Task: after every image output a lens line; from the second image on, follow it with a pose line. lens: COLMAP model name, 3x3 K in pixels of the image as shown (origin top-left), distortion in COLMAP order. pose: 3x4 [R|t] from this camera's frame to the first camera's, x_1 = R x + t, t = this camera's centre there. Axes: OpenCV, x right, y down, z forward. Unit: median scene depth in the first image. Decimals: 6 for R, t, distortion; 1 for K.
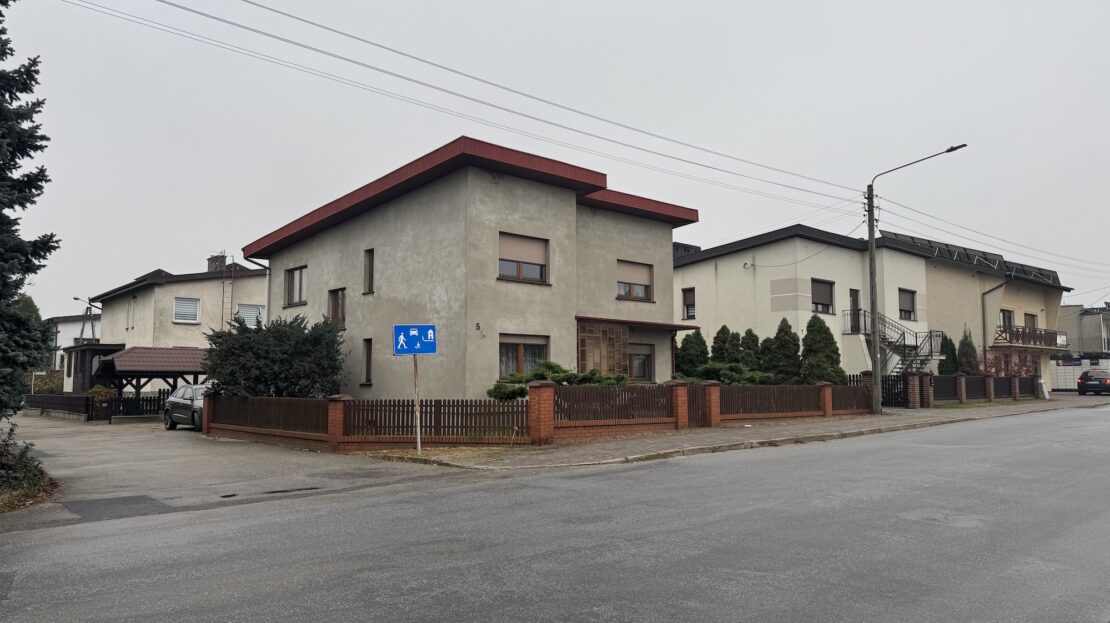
lens RADIAL K [[770.8, 0, 559.4], [0, 770.8, 314.1], [0, 0, 1]] dist [0.048070, -0.012729]
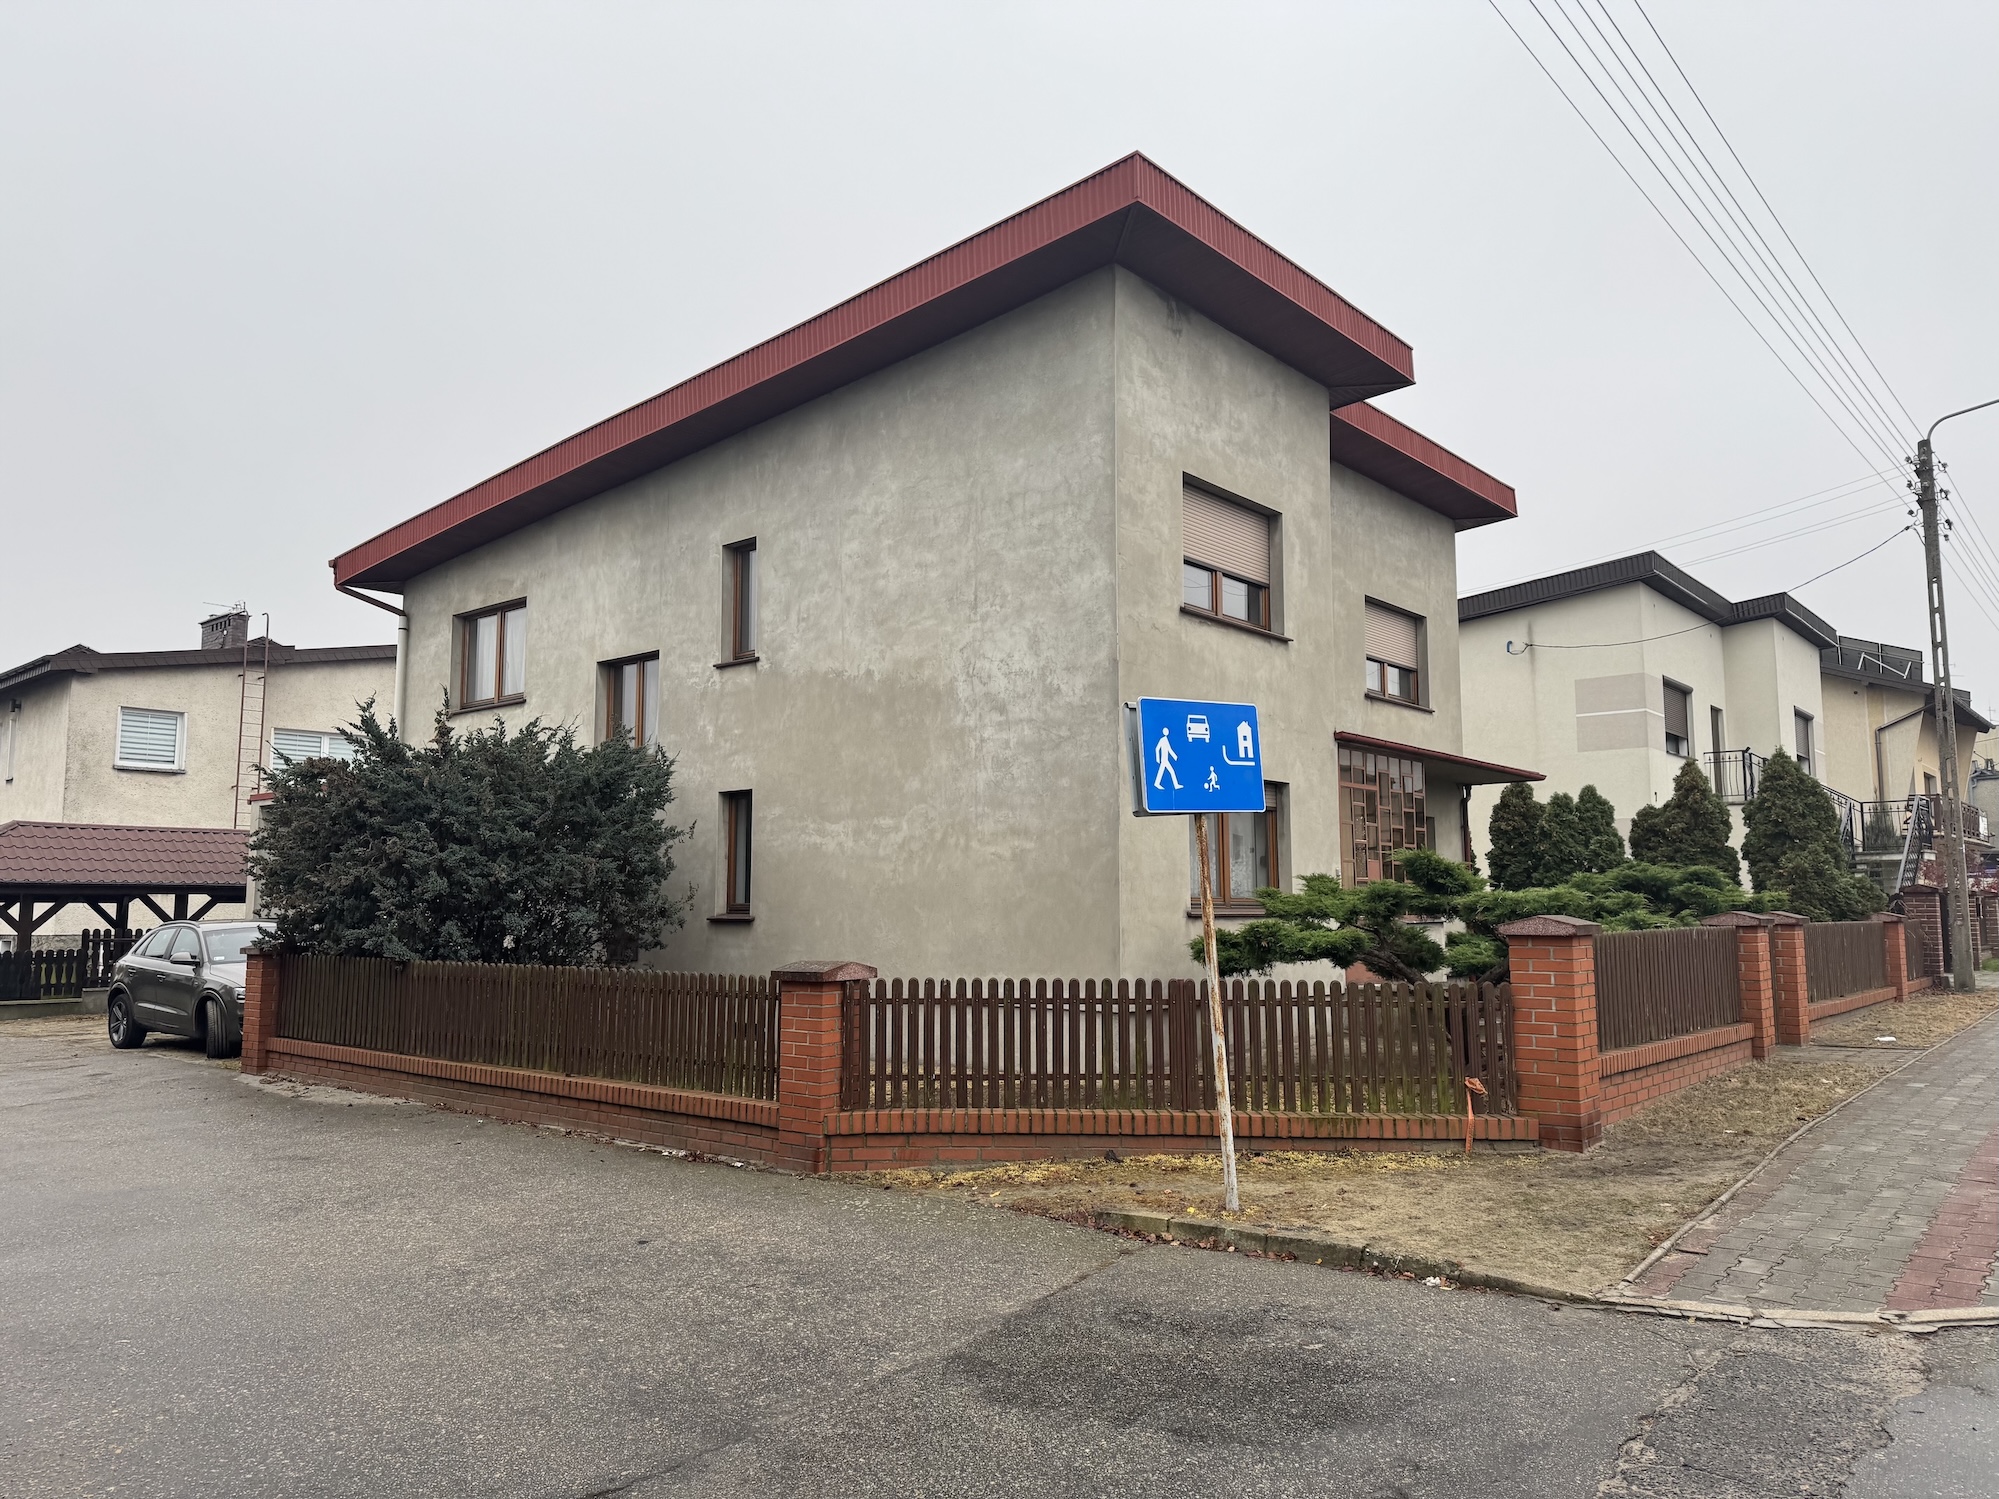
lens RADIAL K [[1393.1, 0, 989.8], [0, 1393.1, 763.1], [0, 0, 1]] dist [0.049320, -0.014971]
pose [[0.994002, 0.011548, 0.108747, -0.212253], [-0.009814, 0.999816, -0.016469, 0.029831], [-0.108917, 0.015303, 0.993933, 0.369321]]
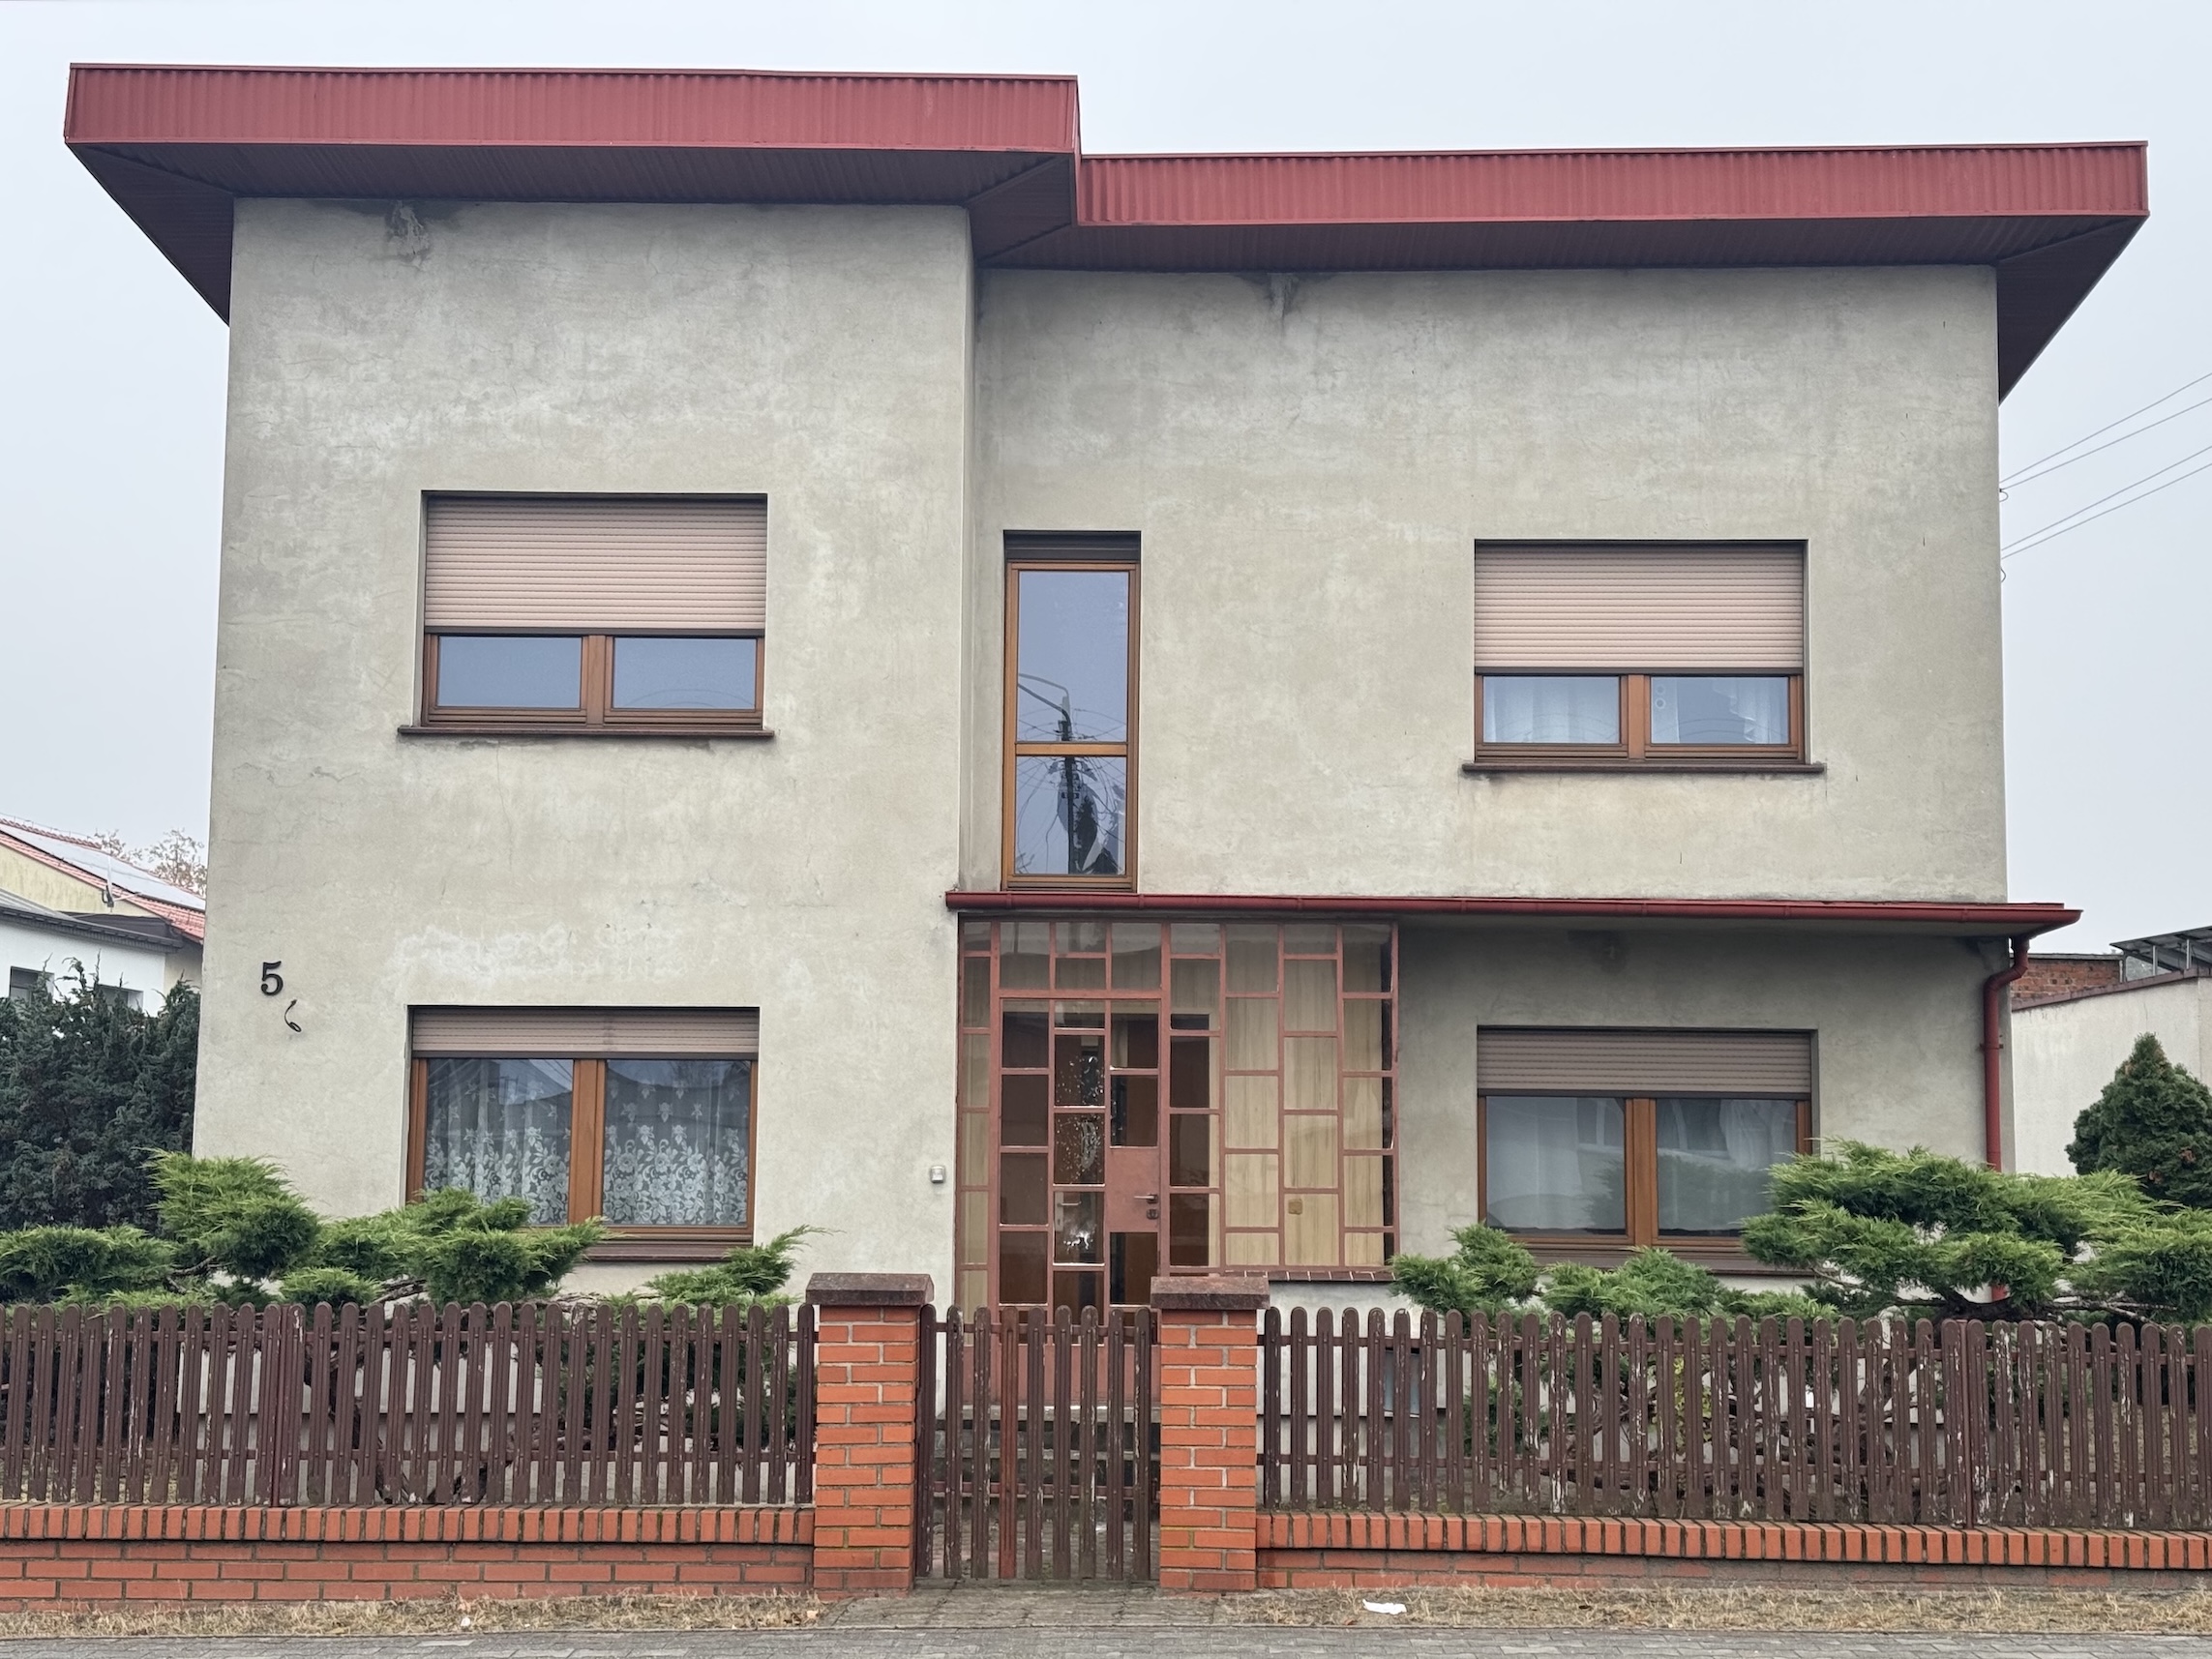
lens RADIAL K [[3056.8, 0, 1116.0], [0, 3056.8, 826.6], [0, 0, 1]] dist [0.063148, 0.000000]
pose [[0.725608, -0.072943, -0.684232, 0.543586], [0.052536, 0.997336, -0.050609, 0.025644], [0.686100, 0.000776, 0.727507, 0.508574]]
